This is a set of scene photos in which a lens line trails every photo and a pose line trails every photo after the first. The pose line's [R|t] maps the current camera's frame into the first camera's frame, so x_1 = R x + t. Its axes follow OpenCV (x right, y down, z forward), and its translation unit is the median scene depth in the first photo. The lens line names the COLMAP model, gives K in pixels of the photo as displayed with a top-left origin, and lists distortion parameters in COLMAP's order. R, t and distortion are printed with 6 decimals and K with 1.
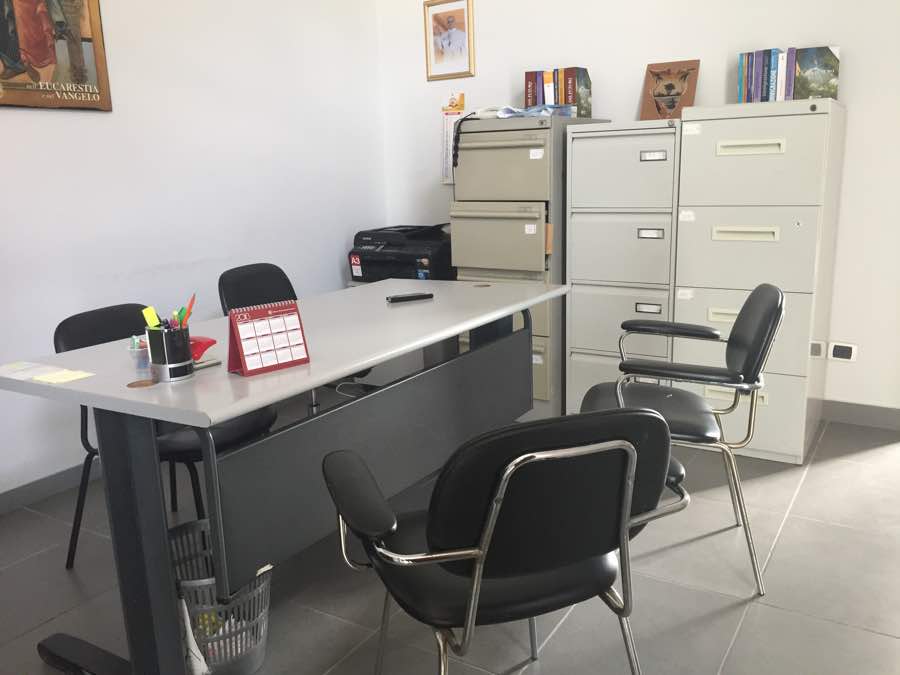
lens RADIAL K [[767.7, 0, 451.1], [0, 767.7, 338.3], [0, 0, 1]] dist [0.075224, -0.103675]
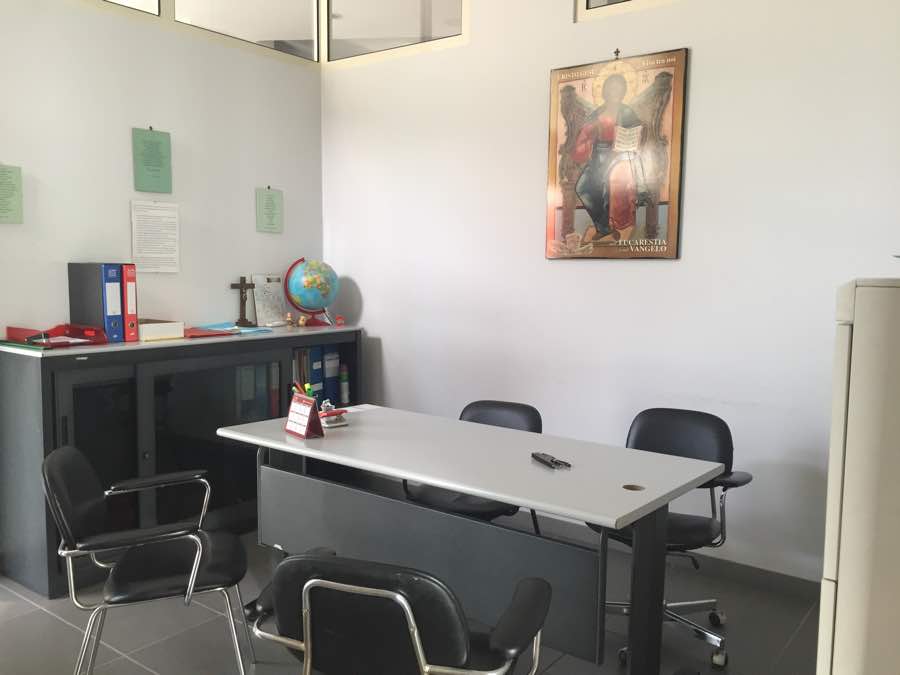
lens RADIAL K [[767.7, 0, 449.9], [0, 767.7, 338.2], [0, 0, 1]] dist [0.075224, -0.103675]
pose [[-0.086022, 0.129488, -0.987843, 0.818071], [-0.229111, 0.962374, 0.146101, -0.291761], [0.969592, 0.238893, -0.053118, 0.822735]]
